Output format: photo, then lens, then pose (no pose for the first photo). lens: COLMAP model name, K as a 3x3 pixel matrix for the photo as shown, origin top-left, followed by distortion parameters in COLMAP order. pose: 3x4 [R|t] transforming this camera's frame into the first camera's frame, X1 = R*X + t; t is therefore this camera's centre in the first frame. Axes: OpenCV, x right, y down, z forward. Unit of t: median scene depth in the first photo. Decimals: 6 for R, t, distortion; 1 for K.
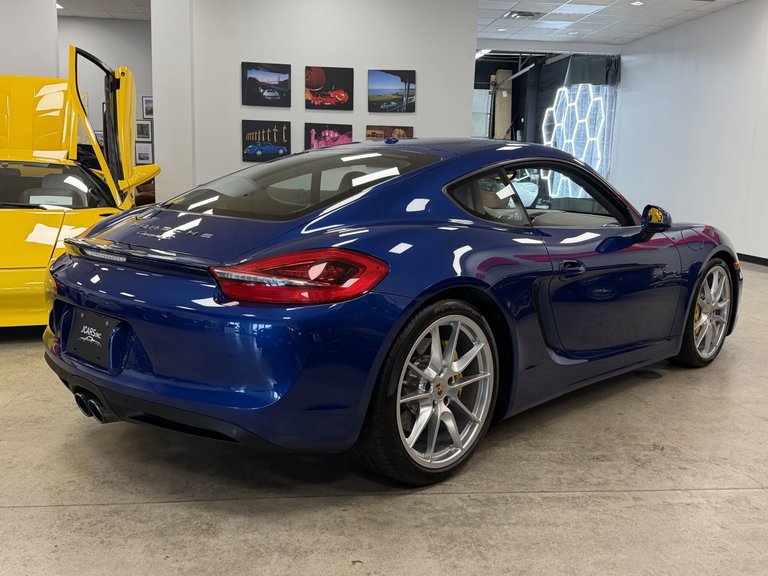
lens RADIAL K [[788.7, 0, 380.0], [0, 788.7, 285.3], [0, 0, 1]] dist [-0.014532, 0.000000]
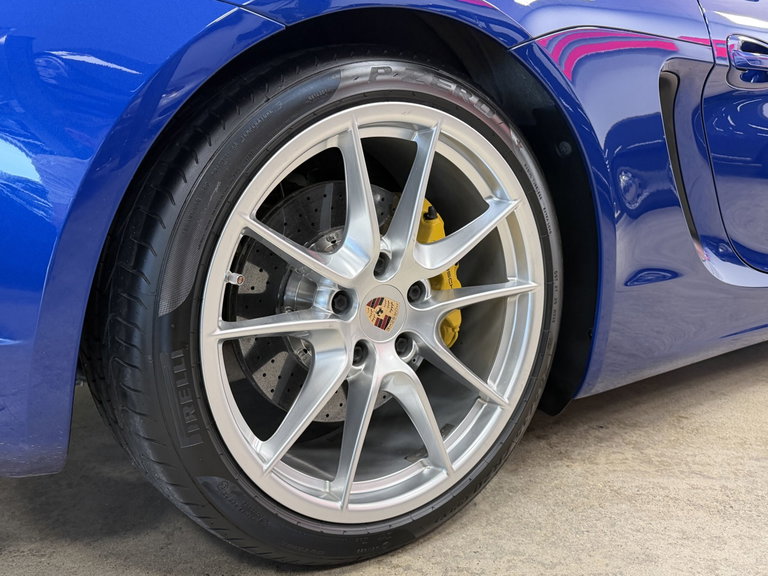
lens RADIAL K [[788.7, 0, 383.7], [0, 788.7, 293.7], [0, 0, 1]] dist [-0.014532, 0.000000]
pose [[0.982720, 0.018489, -0.184173, 0.140962], [-0.010161, 0.998887, 0.046060, 0.102447], [0.184820, -0.043393, 0.981814, 0.613382]]
